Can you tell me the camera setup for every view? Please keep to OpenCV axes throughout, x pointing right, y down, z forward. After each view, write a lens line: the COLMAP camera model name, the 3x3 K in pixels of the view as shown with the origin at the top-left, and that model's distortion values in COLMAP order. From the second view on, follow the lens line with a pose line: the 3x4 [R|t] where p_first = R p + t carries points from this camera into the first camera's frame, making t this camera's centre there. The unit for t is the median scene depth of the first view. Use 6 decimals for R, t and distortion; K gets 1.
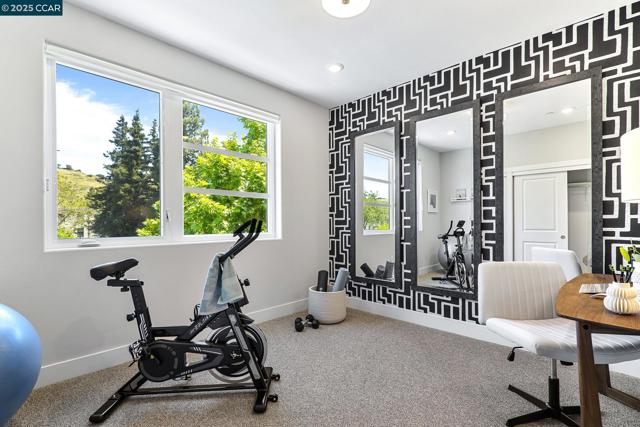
lens RADIAL K [[297.5, 0, 338.9], [0, 297.5, 225.6], [0, 0, 1]] dist [-0.001410, -0.002516]
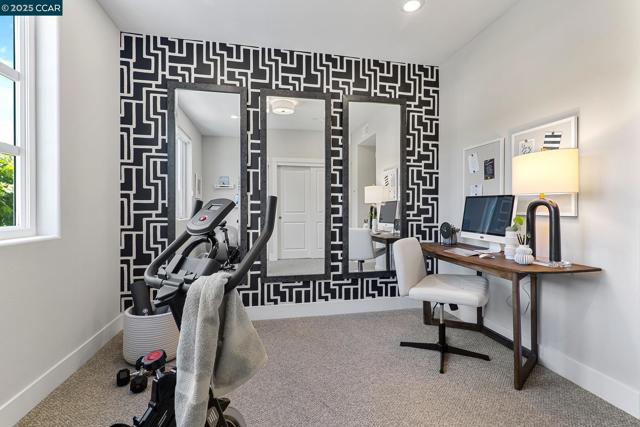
lens RADIAL K [[297.5, 0, 320.2], [0, 297.5, 210.0], [0, 0, 1]] dist [-0.001410, -0.002516]
pose [[0.594124, -0.004685, 0.804360, -0.374871], [0.004704, 0.999986, 0.002350, -0.003269], [-0.804360, 0.002387, 0.594137, 0.338031]]
